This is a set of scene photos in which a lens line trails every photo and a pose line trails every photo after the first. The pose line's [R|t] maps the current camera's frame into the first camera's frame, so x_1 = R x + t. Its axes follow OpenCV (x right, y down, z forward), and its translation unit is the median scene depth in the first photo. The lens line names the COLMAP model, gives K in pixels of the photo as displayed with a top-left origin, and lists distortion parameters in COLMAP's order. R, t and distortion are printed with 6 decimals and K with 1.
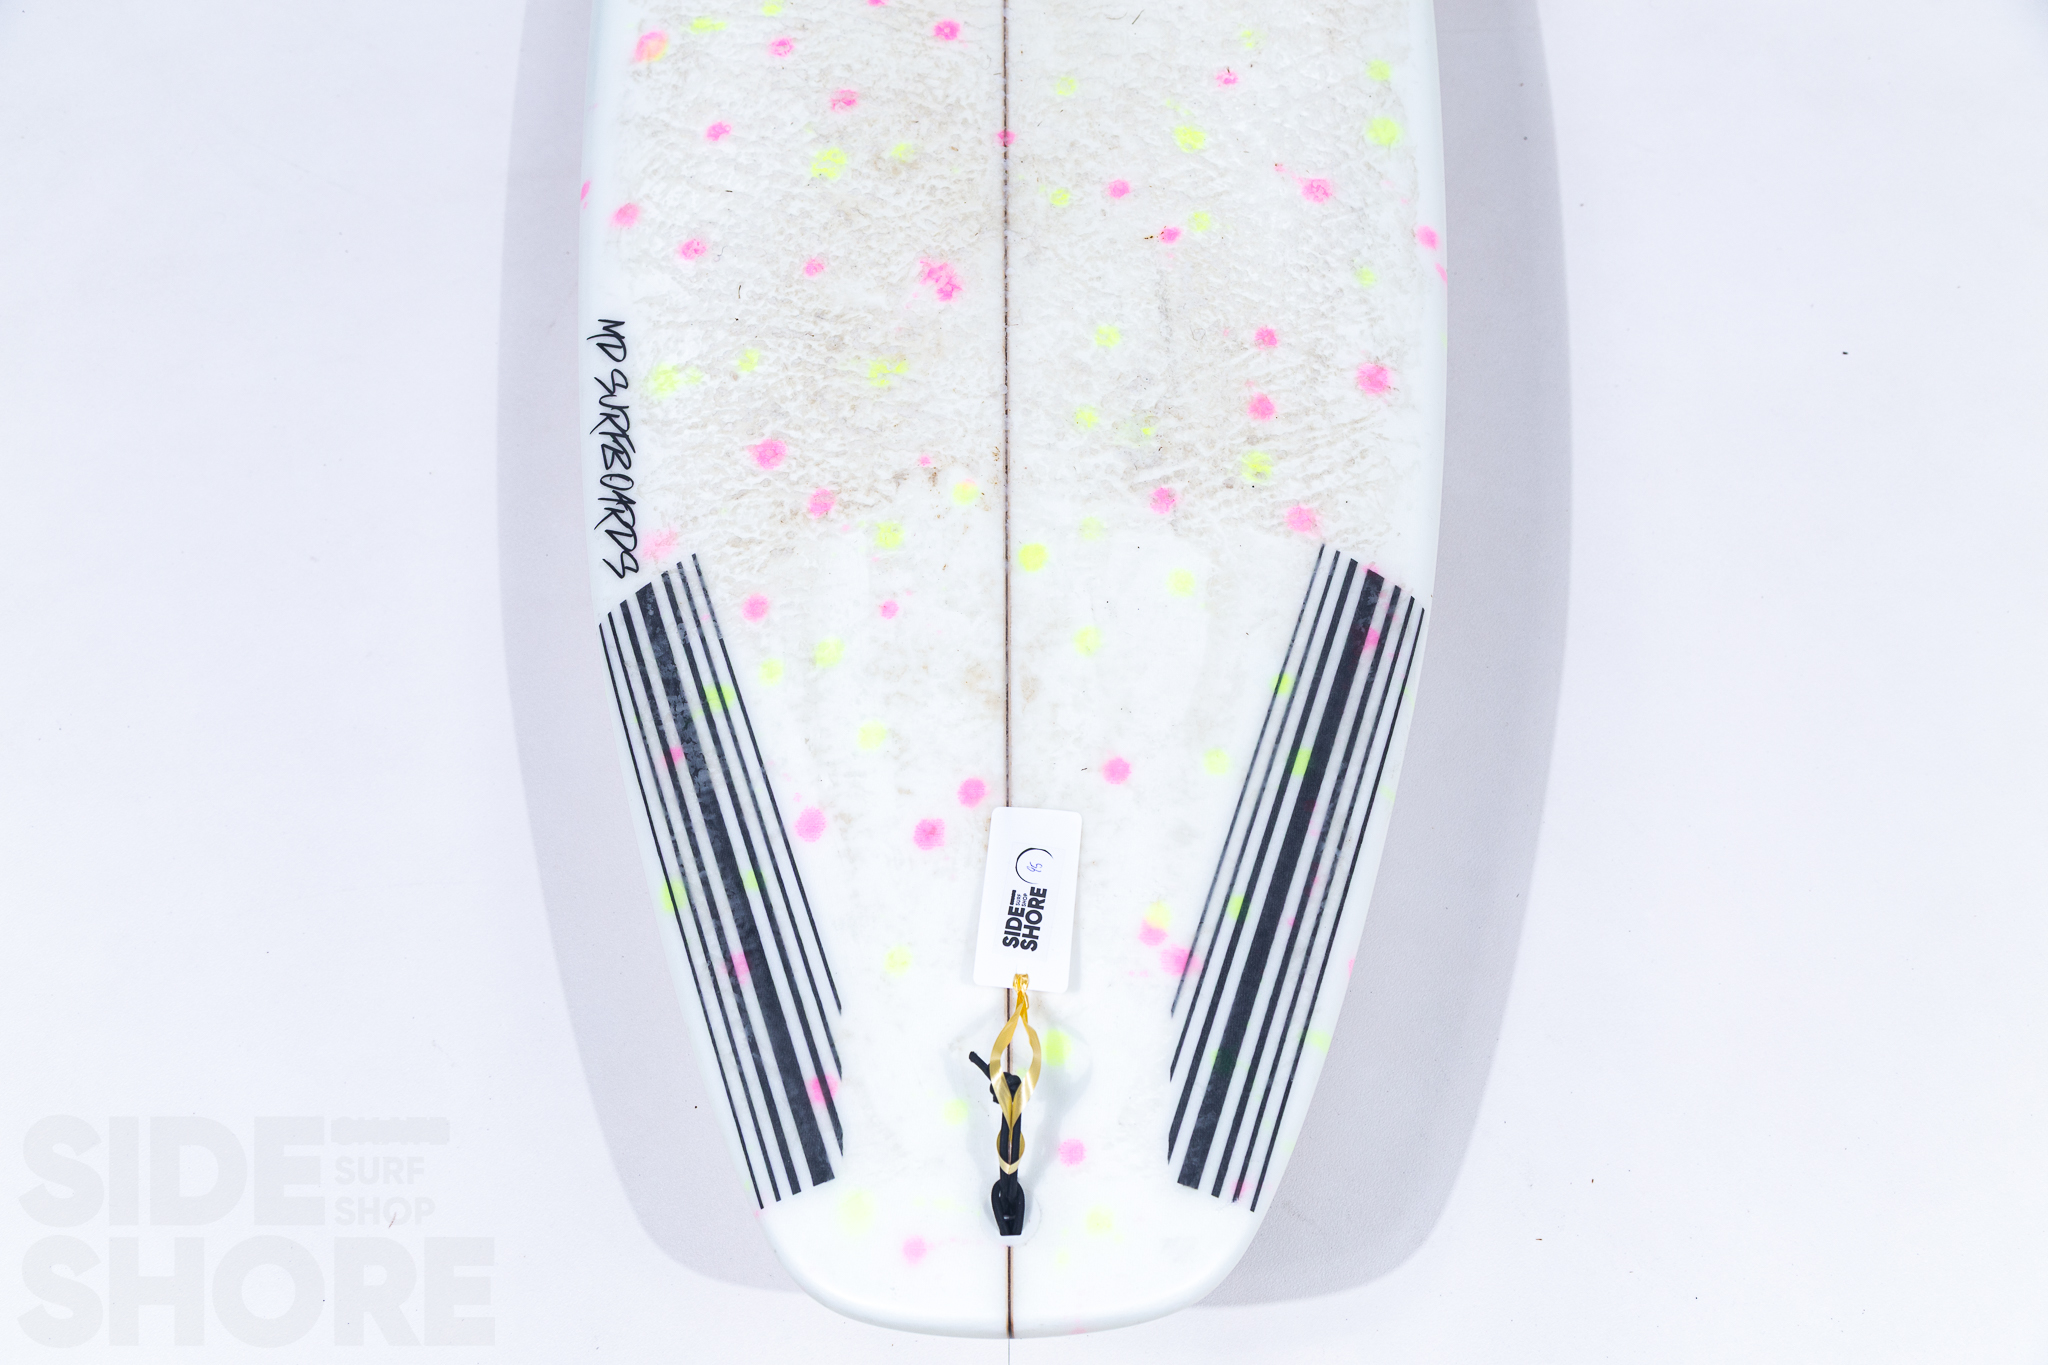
lens RADIAL K [[2191.2, 0, 1024.0], [0, 2191.2, 682.5], [0, 0, 1]] dist [0.023080, 0.003589]
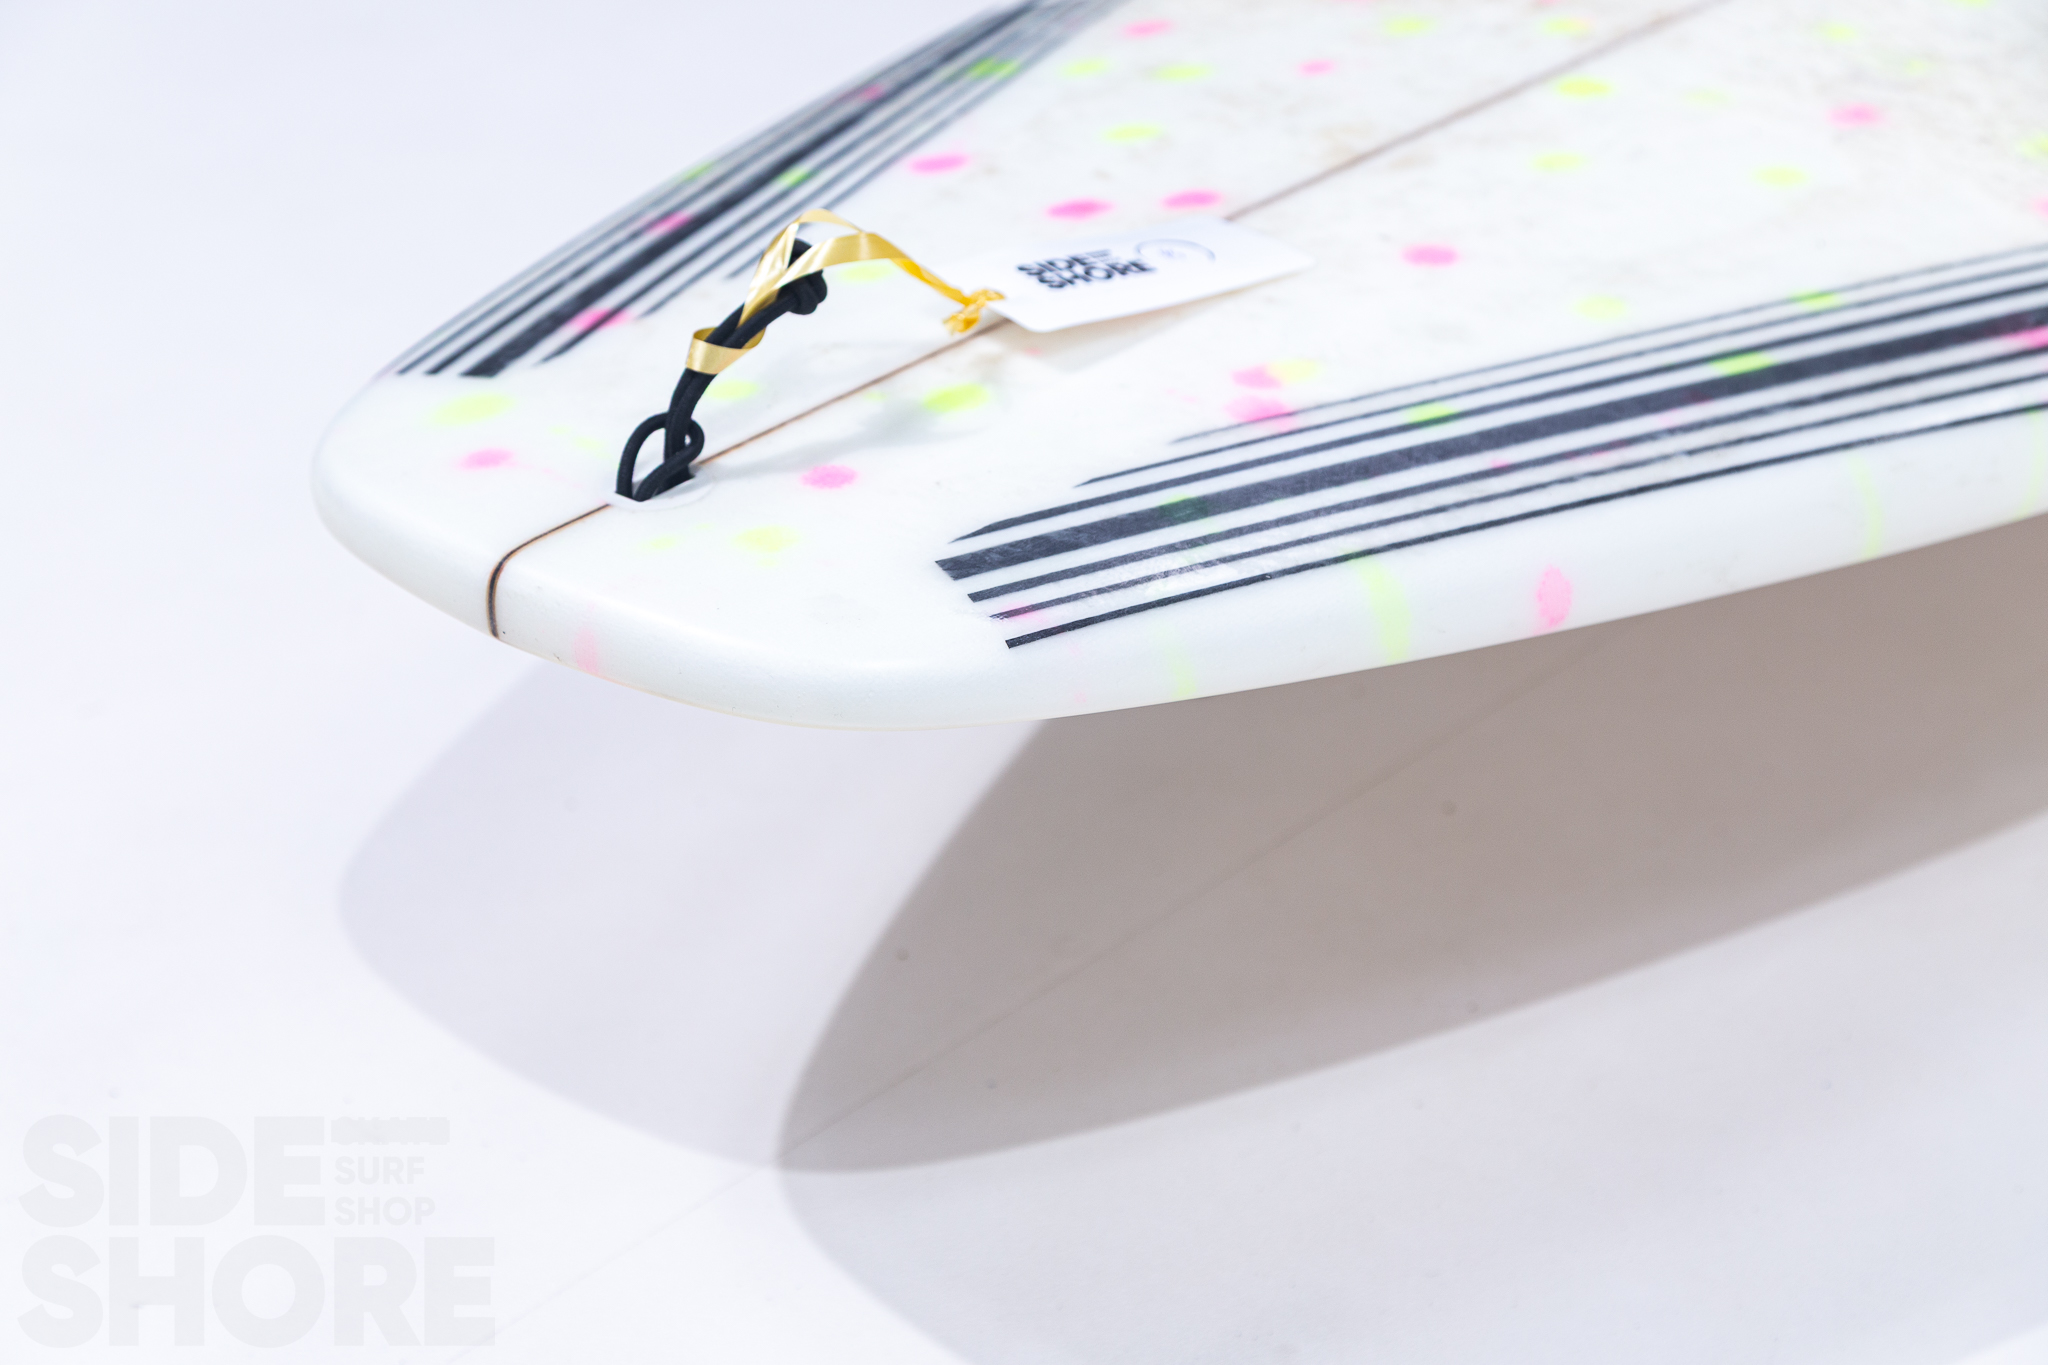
lens RADIAL K [[3925.4, 0, 1024.0], [0, 3925.4, 682.5], [0, 0, 1]] dist [-0.181497, -0.027547]
pose [[0.729872, 0.341785, -0.592005, 0.502662], [-0.603701, 0.728545, -0.323677, 0.427412], [0.320674, 0.593637, 0.738081, 0.316283]]
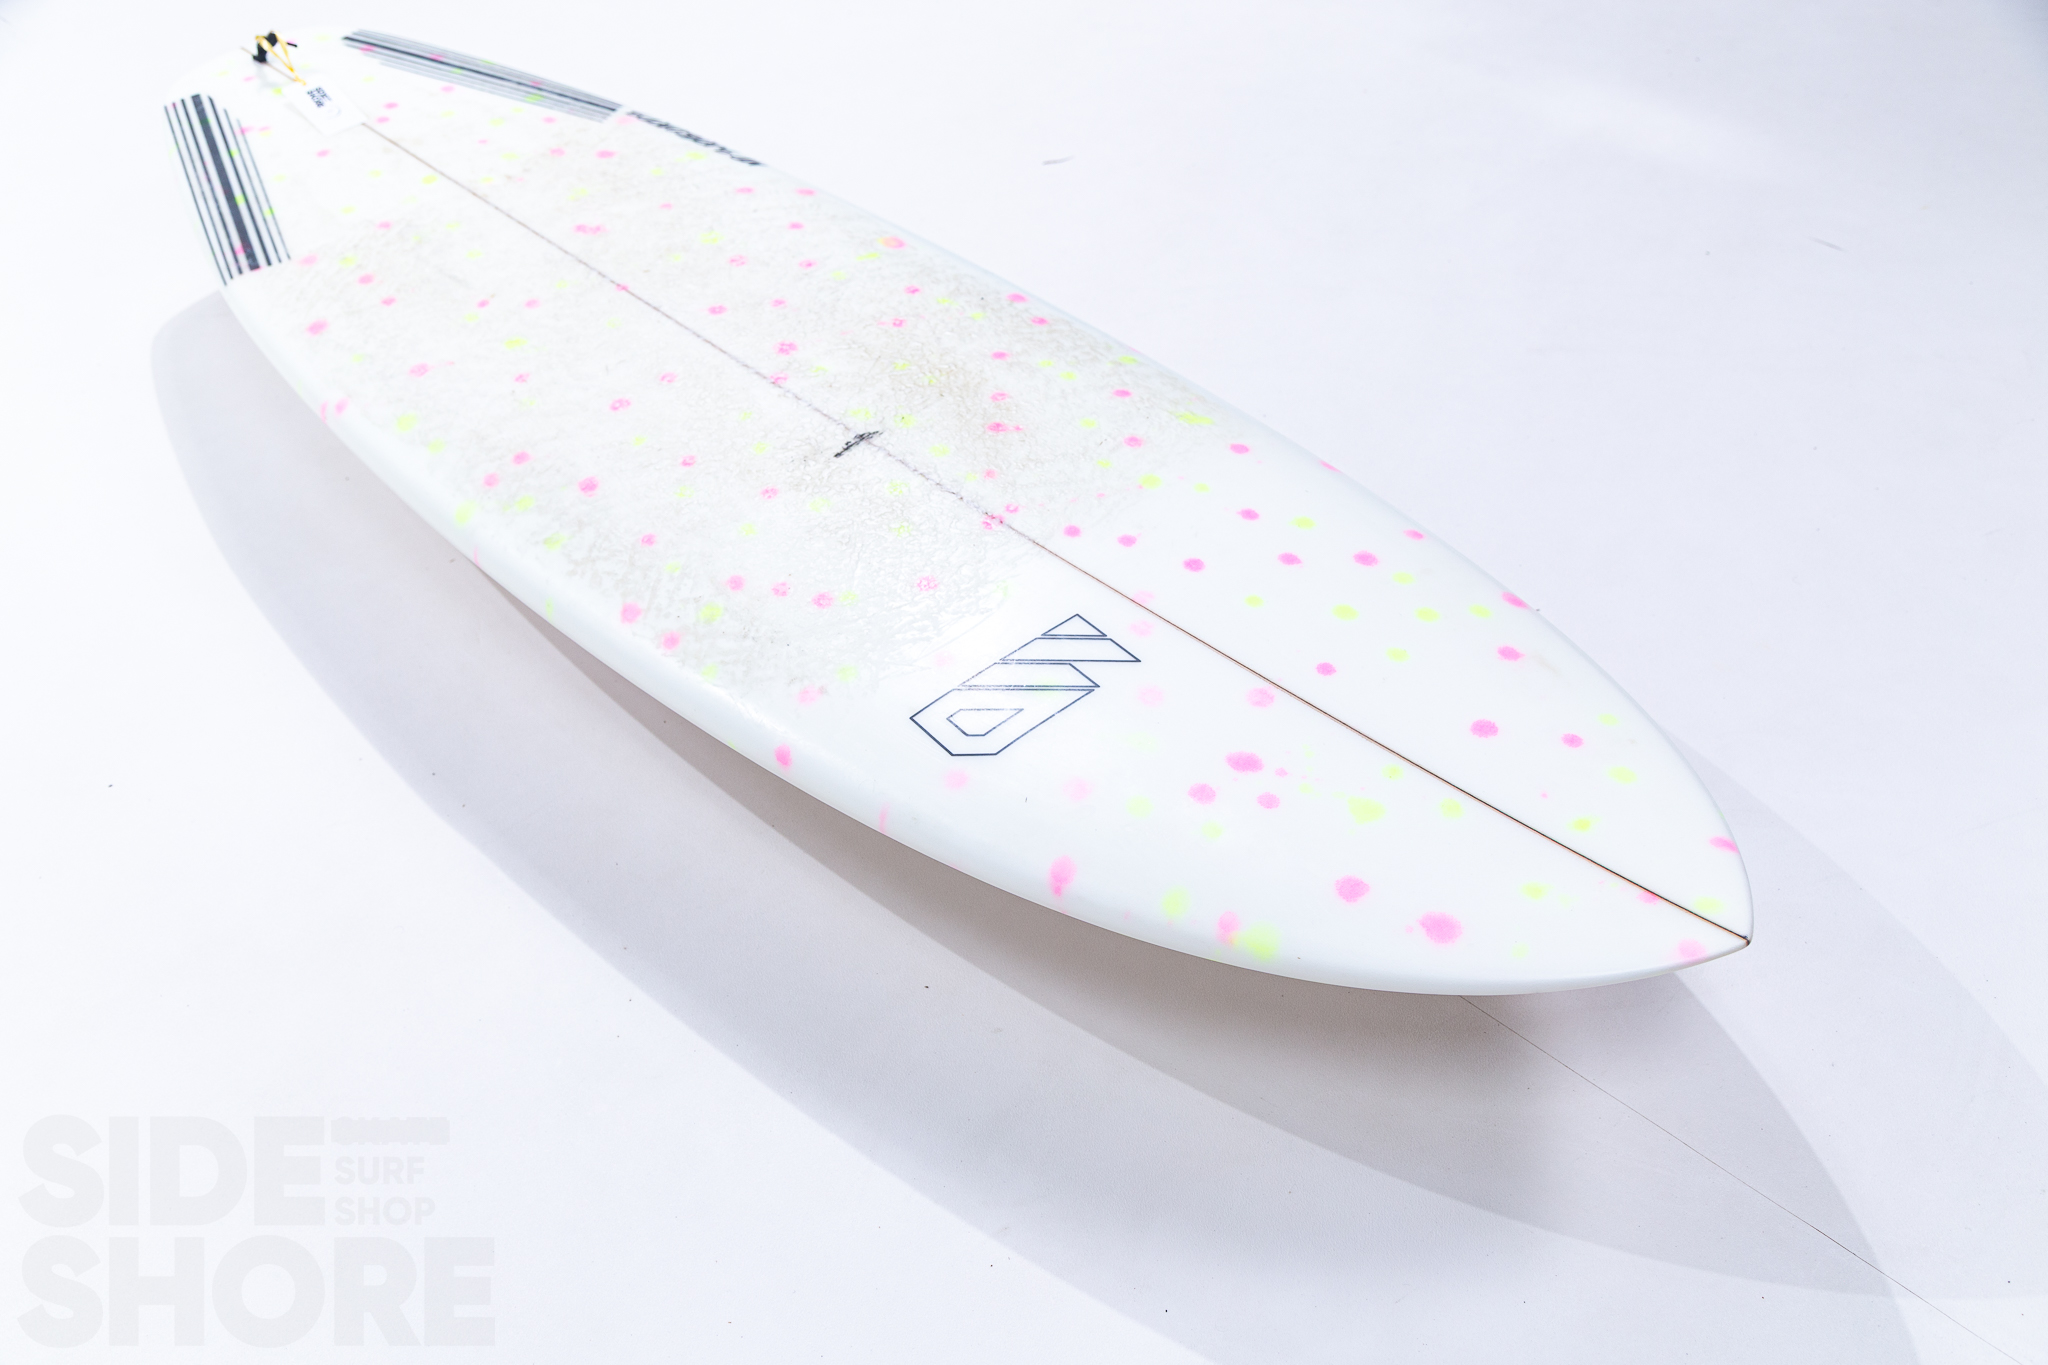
lens RADIAL K [[2099.4, 0, 1024.0], [0, 2099.4, 682.5], [0, 0, 1]] dist [0.010118, -0.010609]
pose [[-0.724993, 0.530550, -0.439207, 0.587827], [-0.564874, -0.093155, 0.819902, -1.674781], [0.394084, 0.842519, 0.367231, 0.869708]]
